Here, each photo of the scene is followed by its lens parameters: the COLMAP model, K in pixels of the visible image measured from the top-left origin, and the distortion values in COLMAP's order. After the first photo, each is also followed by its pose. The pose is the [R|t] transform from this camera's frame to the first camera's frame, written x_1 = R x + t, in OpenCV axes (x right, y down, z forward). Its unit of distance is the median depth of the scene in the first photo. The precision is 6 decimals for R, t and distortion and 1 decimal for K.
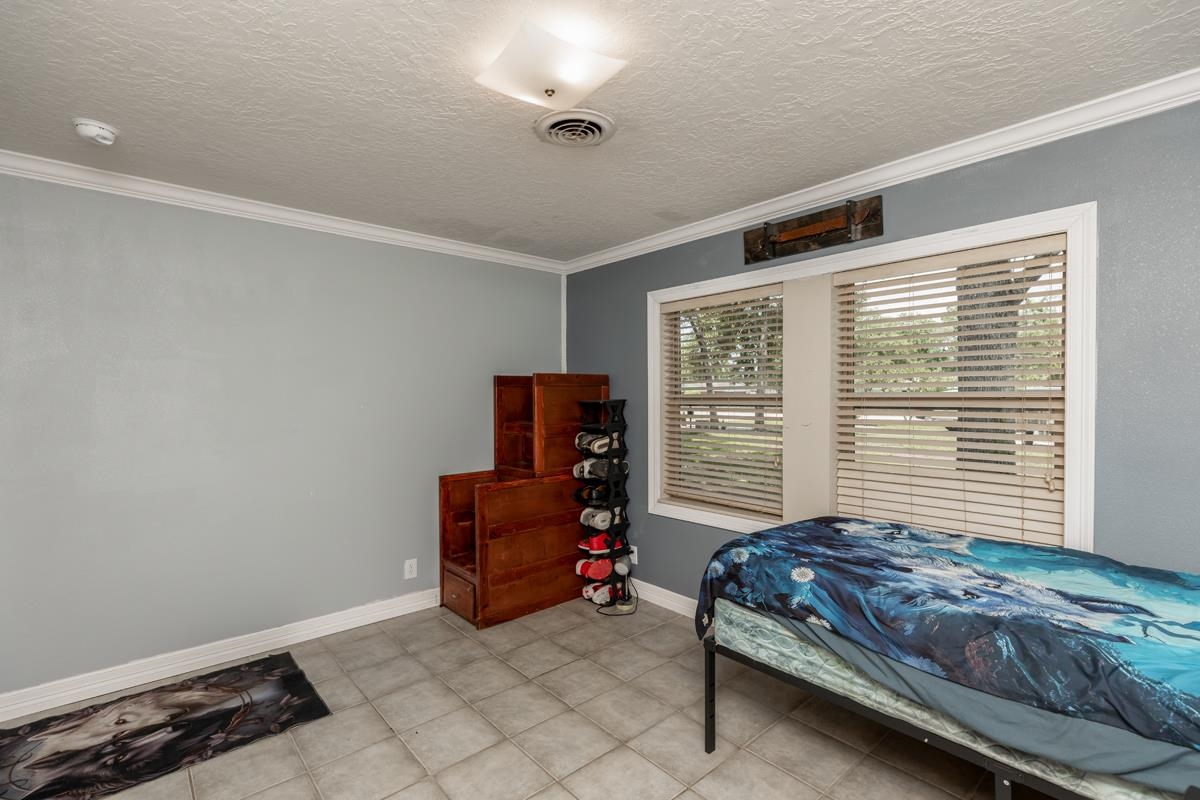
lens RADIAL K [[559.7, 0, 588.9], [0, 559.7, 399.8], [0, 0, 1]] dist [0.010498, -0.000514]
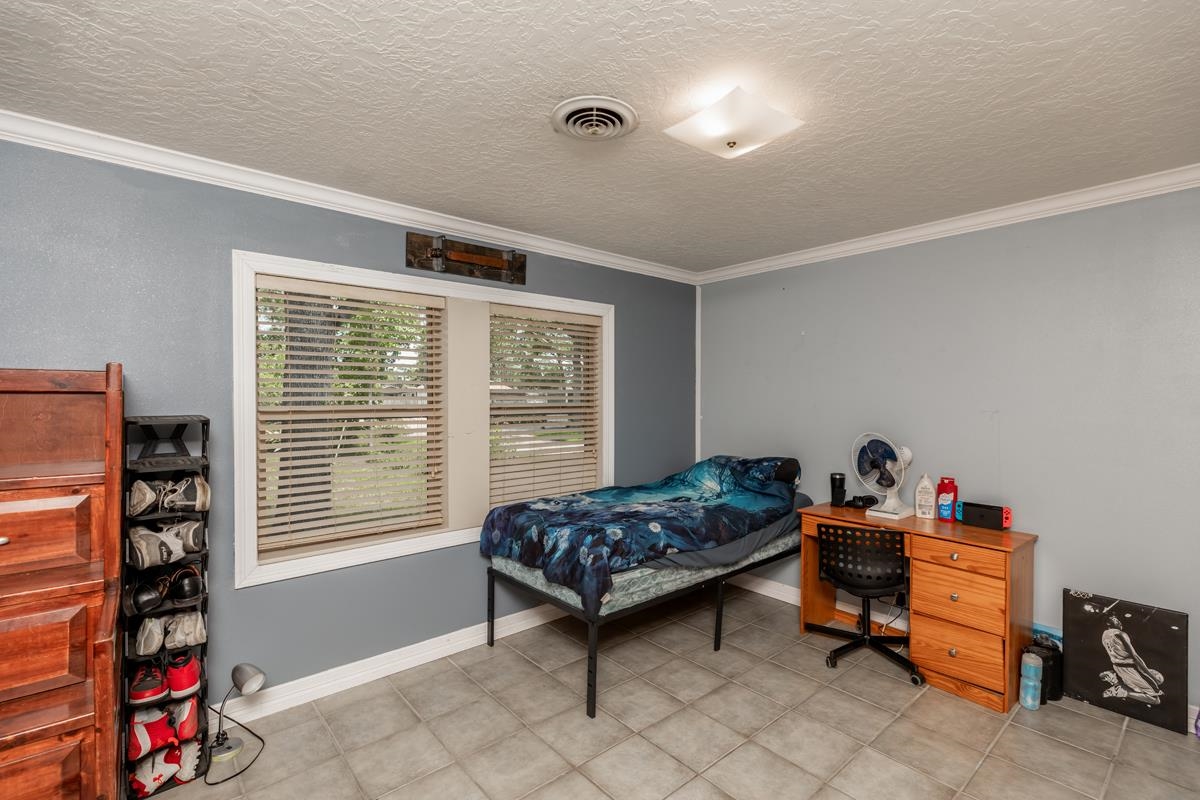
lens RADIAL K [[559.7, 0, 589.3], [0, 559.7, 398.3], [0, 0, 1]] dist [0.010498, -0.000514]
pose [[-0.019582, 0.002076, 0.999806, -1.005424], [0.008579, 0.999961, -0.001909, -0.026396], [-0.999771, 0.008540, -0.019599, 1.095175]]
